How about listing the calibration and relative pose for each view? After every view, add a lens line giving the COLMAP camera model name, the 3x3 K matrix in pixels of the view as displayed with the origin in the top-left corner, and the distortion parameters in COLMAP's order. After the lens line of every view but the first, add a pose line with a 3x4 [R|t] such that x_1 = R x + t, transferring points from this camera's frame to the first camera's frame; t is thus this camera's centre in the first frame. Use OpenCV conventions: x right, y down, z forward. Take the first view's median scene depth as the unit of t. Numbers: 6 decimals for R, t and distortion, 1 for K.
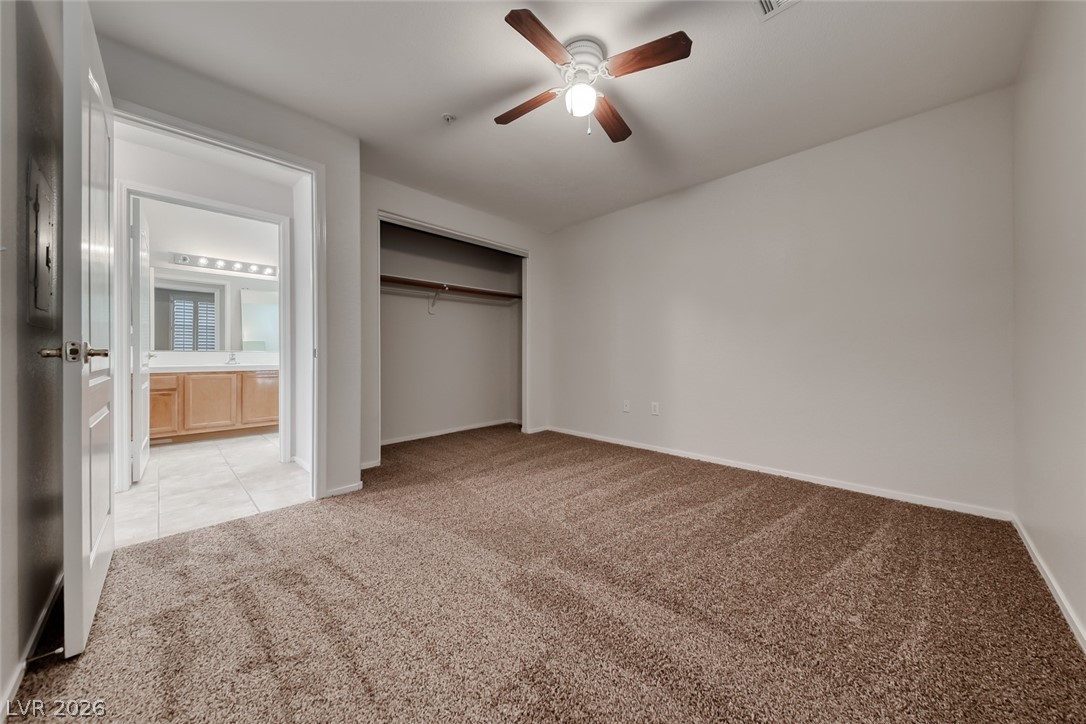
lens RADIAL K [[378.7, 0, 543.0], [0, 378.7, 362.0], [0, 0, 1]] dist [0.008787, -0.005095]
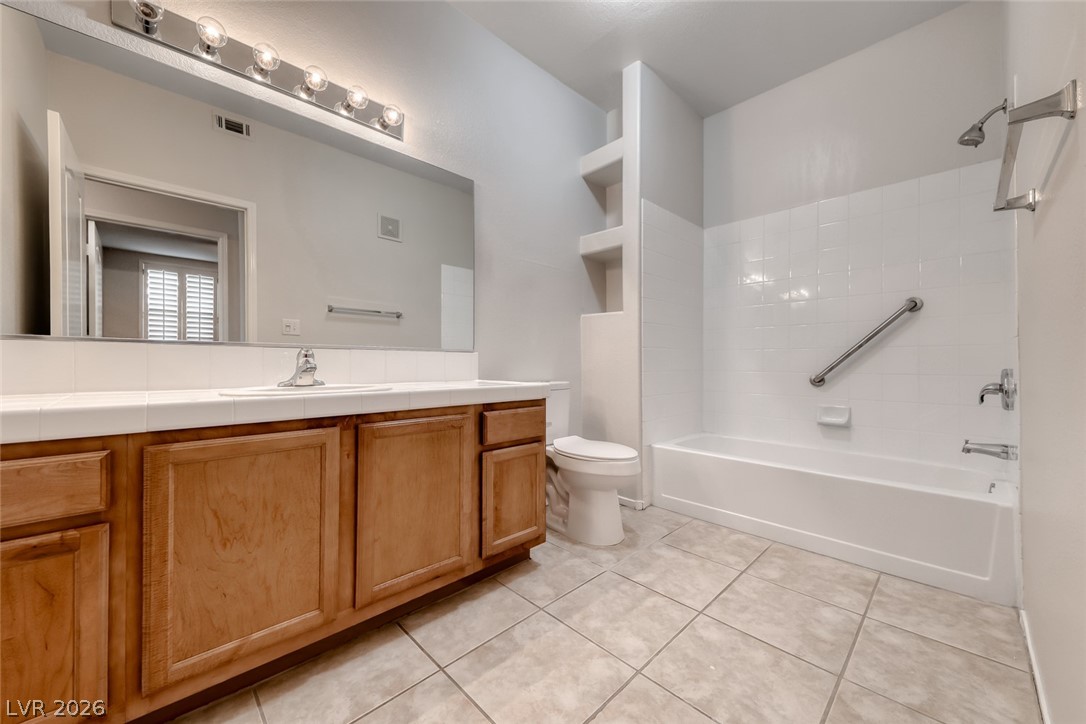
lens RADIAL K [[411.1, 0, 543.0], [0, 411.1, 362.0], [0, 0, 1]] dist [0.013046, 0.000018]
pose [[0.999729, -0.005316, -0.022680, -0.650612], [0.005228, 0.999978, -0.003961, -0.012661], [0.022700, 0.003841, 0.999735, 0.704978]]
